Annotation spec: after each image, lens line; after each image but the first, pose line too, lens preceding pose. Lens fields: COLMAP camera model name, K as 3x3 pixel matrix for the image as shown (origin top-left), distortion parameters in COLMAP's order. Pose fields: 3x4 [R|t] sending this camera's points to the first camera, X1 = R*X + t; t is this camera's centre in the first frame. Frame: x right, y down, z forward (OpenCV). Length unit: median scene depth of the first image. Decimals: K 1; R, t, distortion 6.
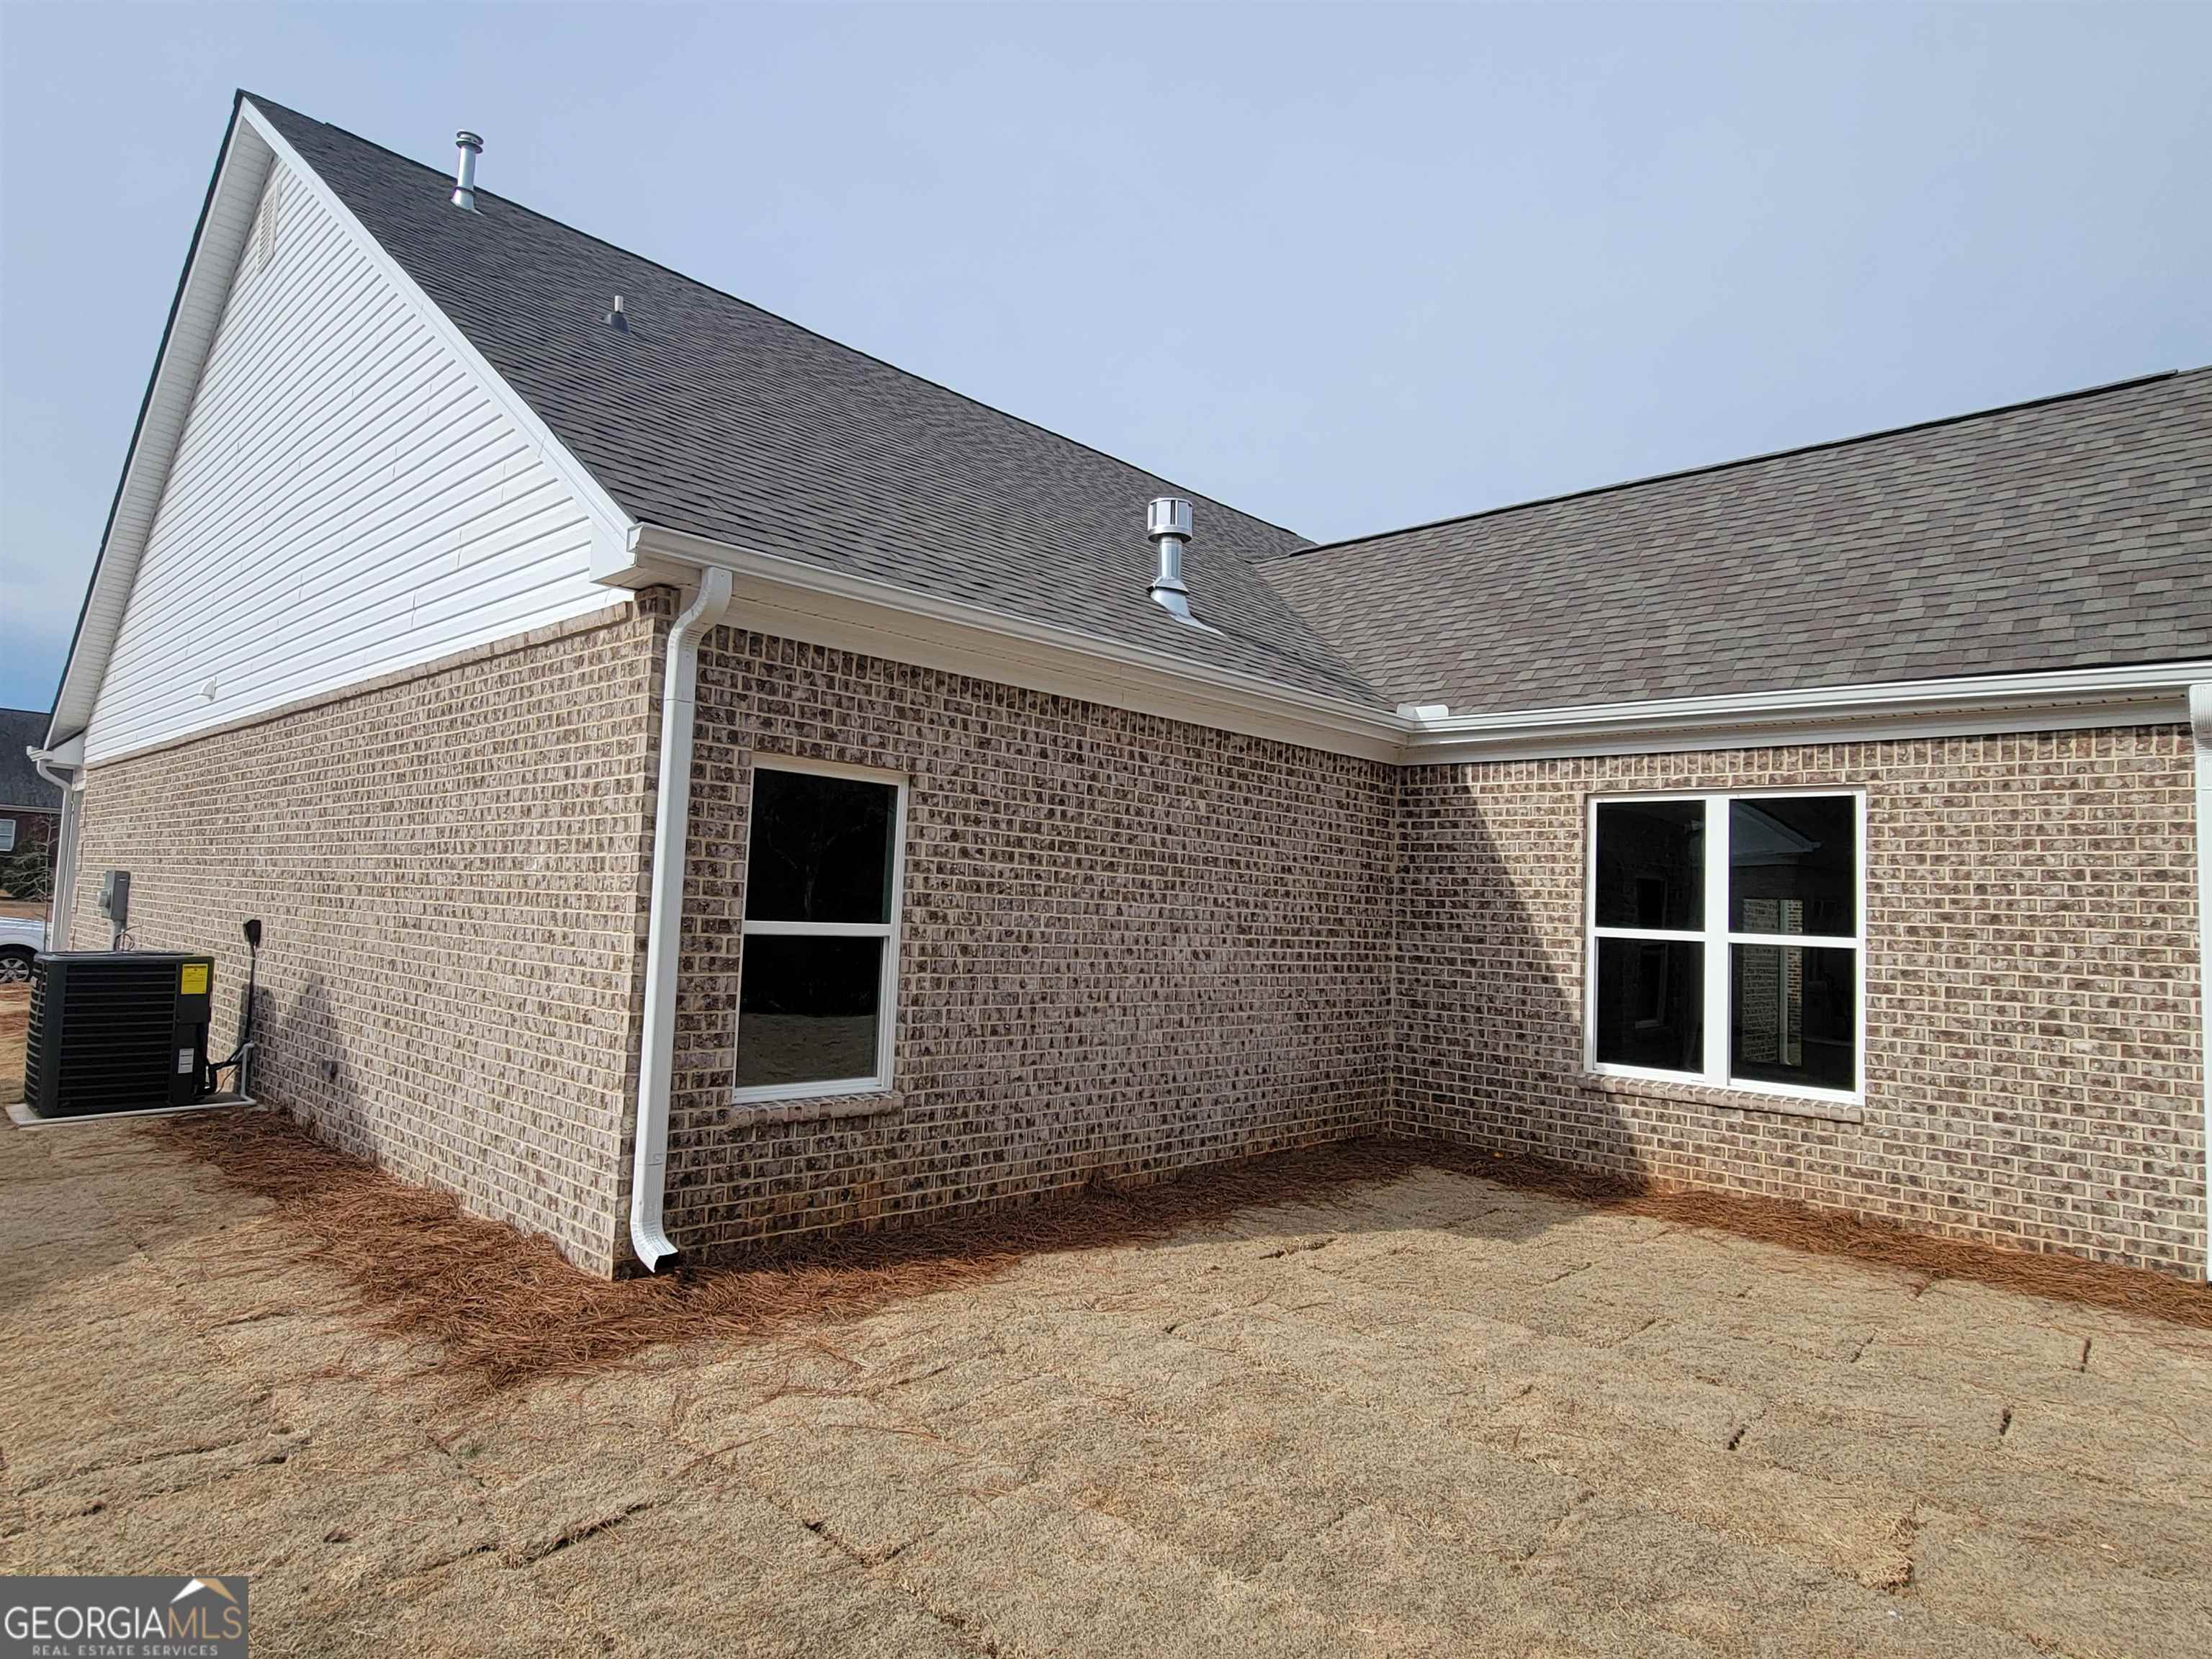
lens RADIAL K [[1265.8, 0, 1104.4], [0, 1265.8, 824.6], [0, 0, 1]] dist [0.002053, -0.003176]
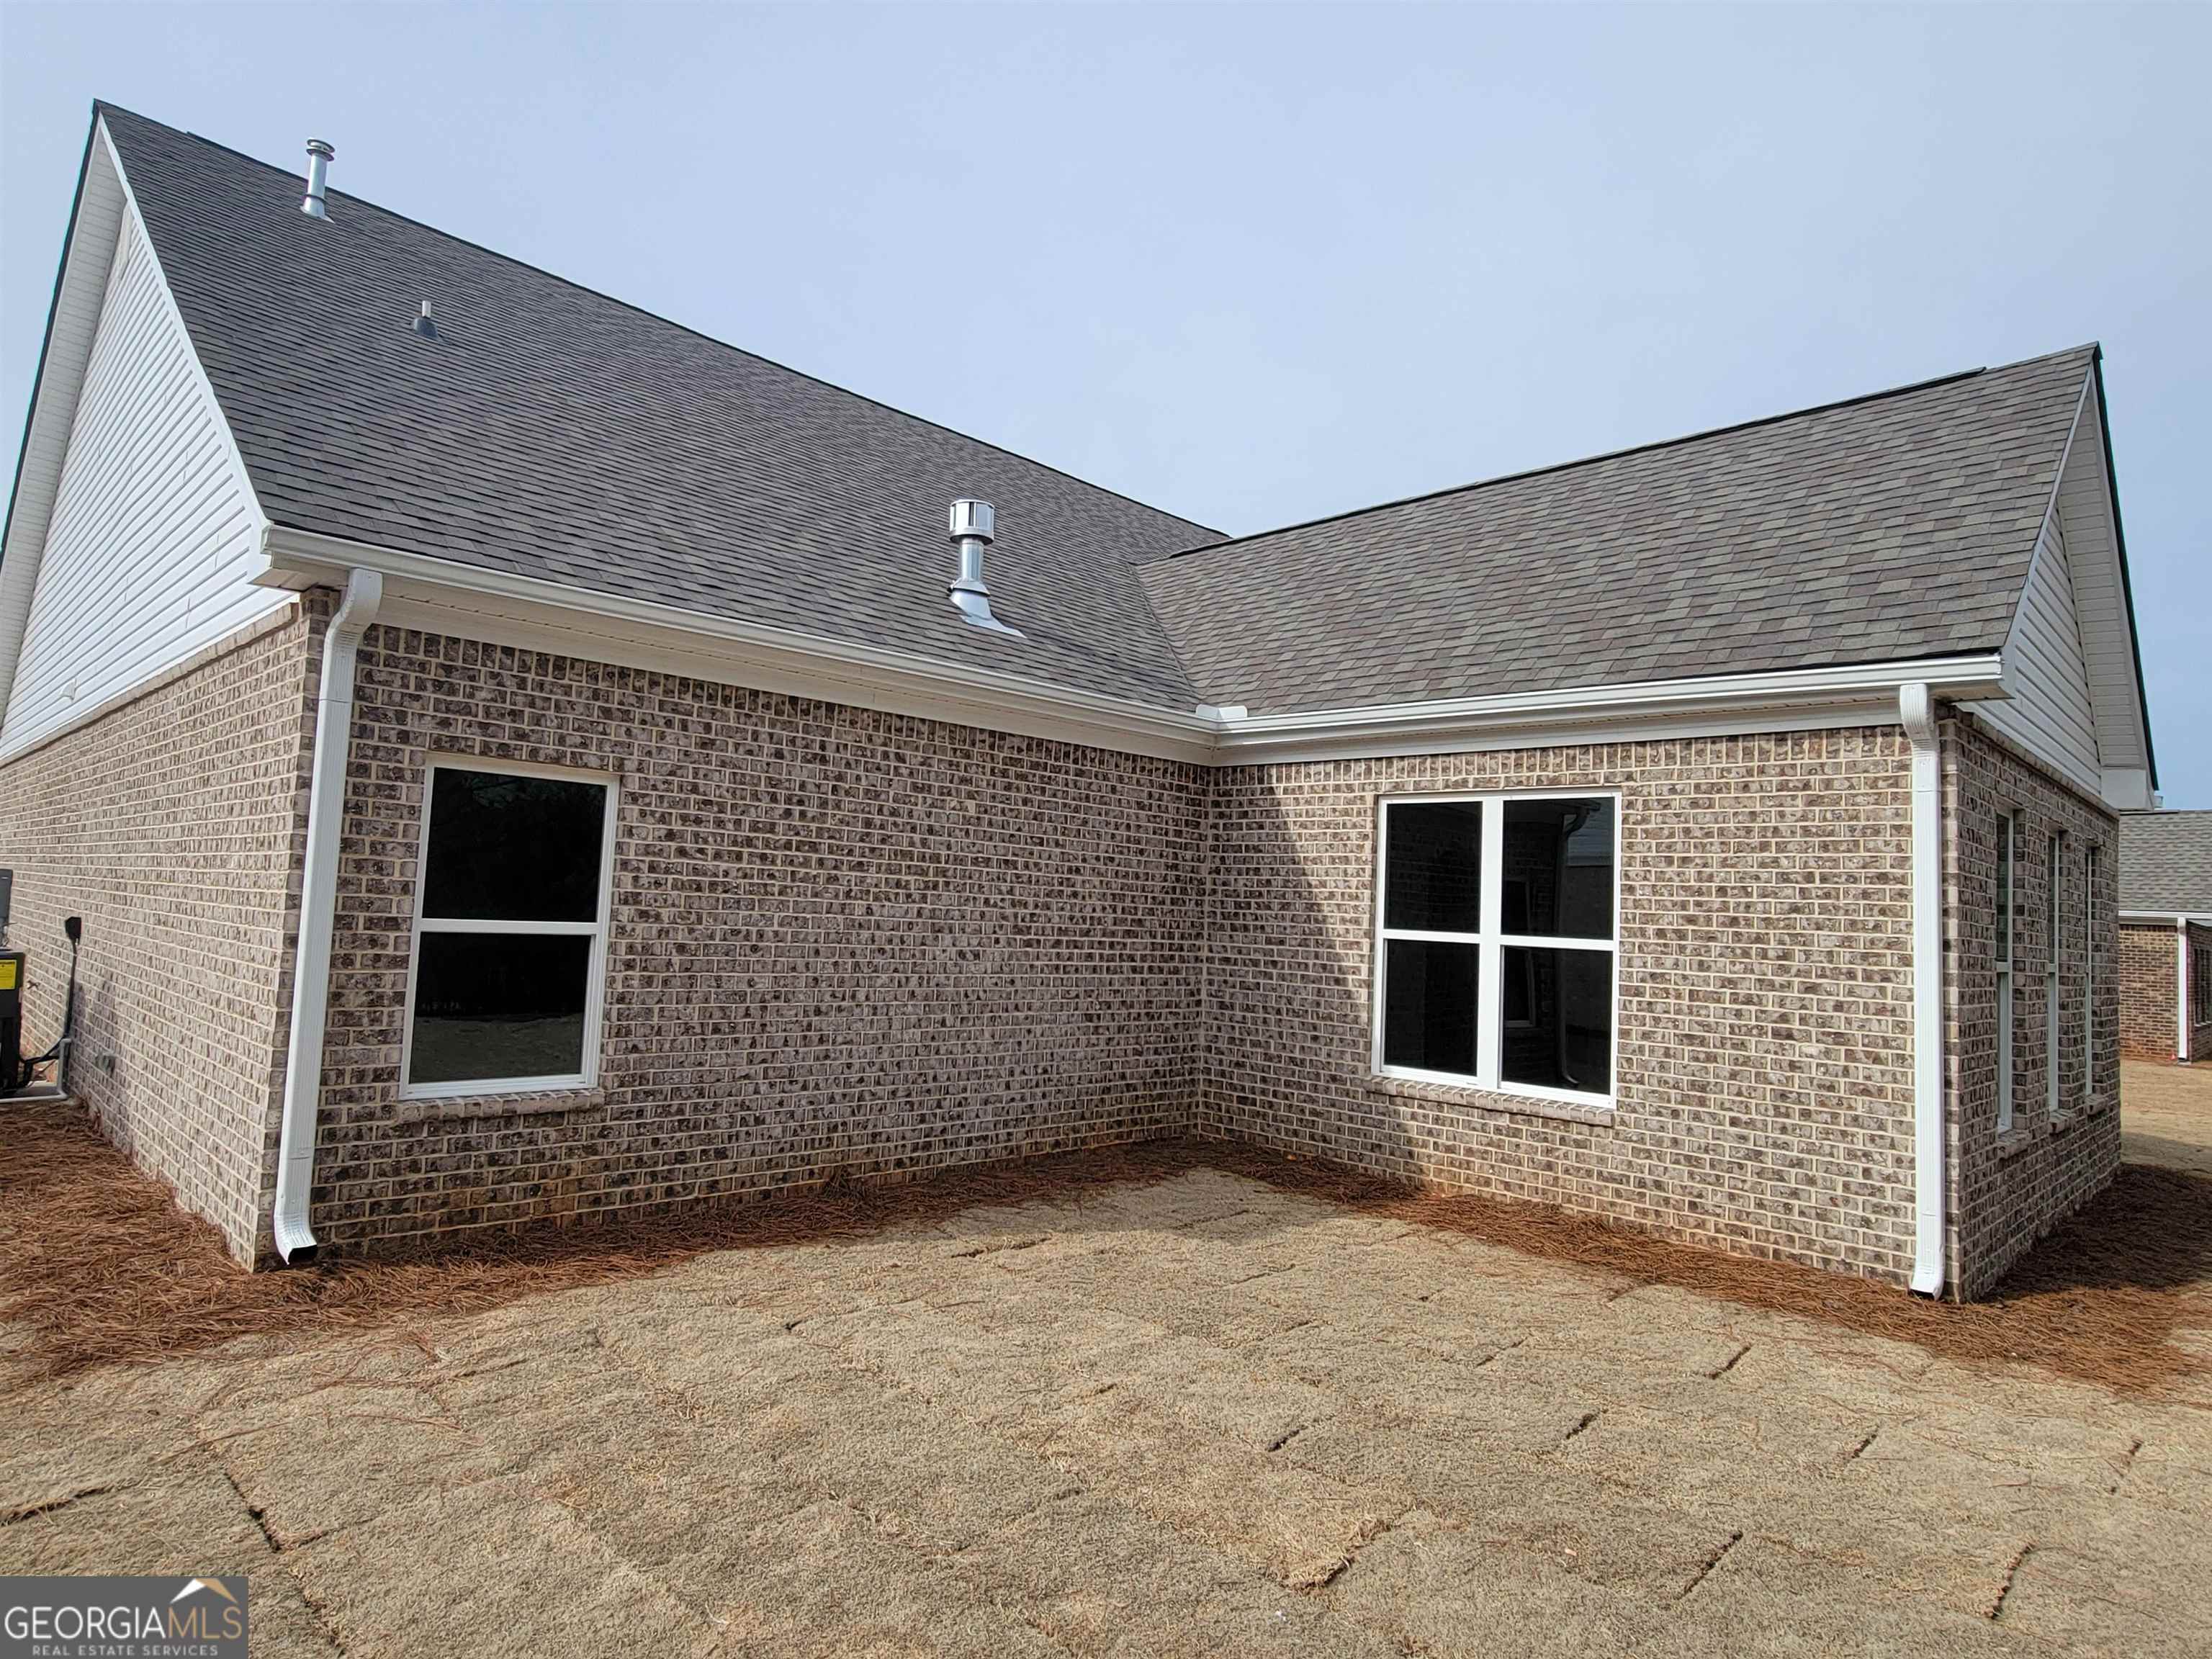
lens RADIAL K [[1265.8, 0, 1099.5], [0, 1265.8, 826.0], [0, 0, 1]] dist [0.002053, -0.003176]
pose [[0.999809, 0.002136, -0.019403, 0.223924], [-0.002144, 0.999998, -0.000387, 0.000965], [0.019402, 0.000429, 0.999812, -0.000774]]
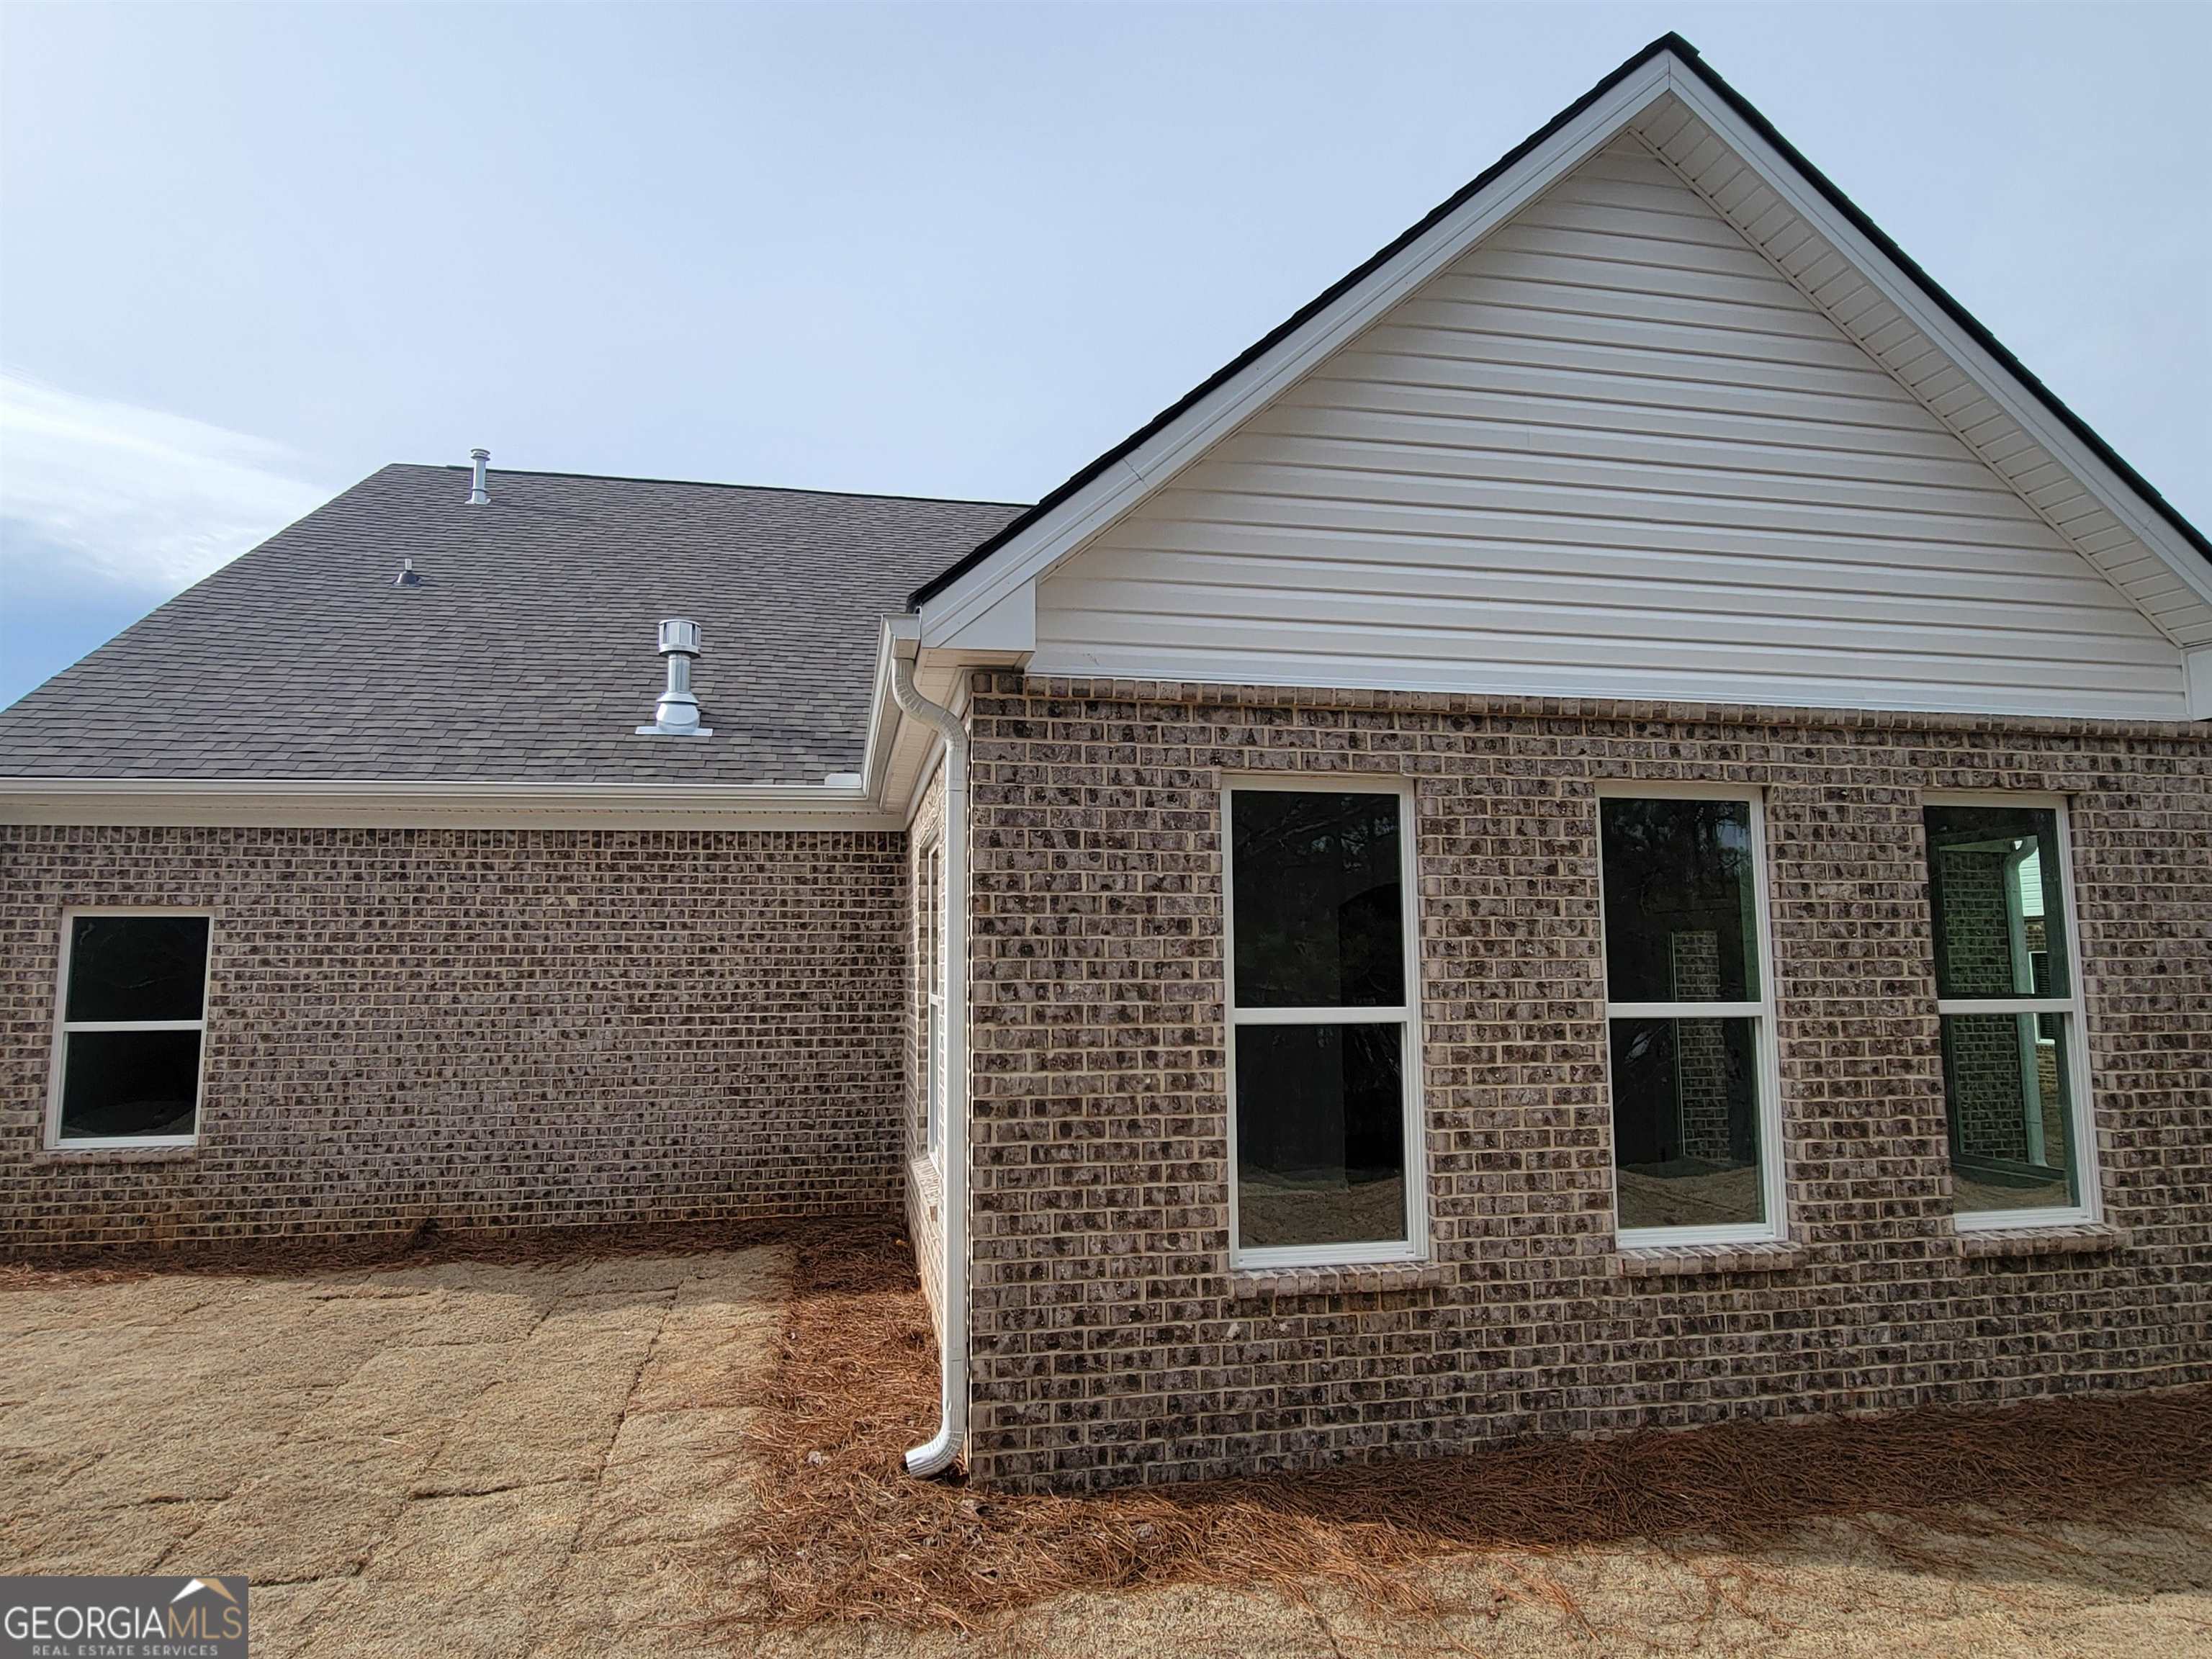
lens RADIAL K [[1265.8, 0, 1103.6], [0, 1265.8, 826.6], [0, 0, 1]] dist [0.002053, -0.003176]
pose [[0.815897, -0.113167, -0.567014, 1.248887], [0.083419, 0.993438, -0.078240, 0.052991], [0.572148, 0.016536, 0.819984, 0.393520]]
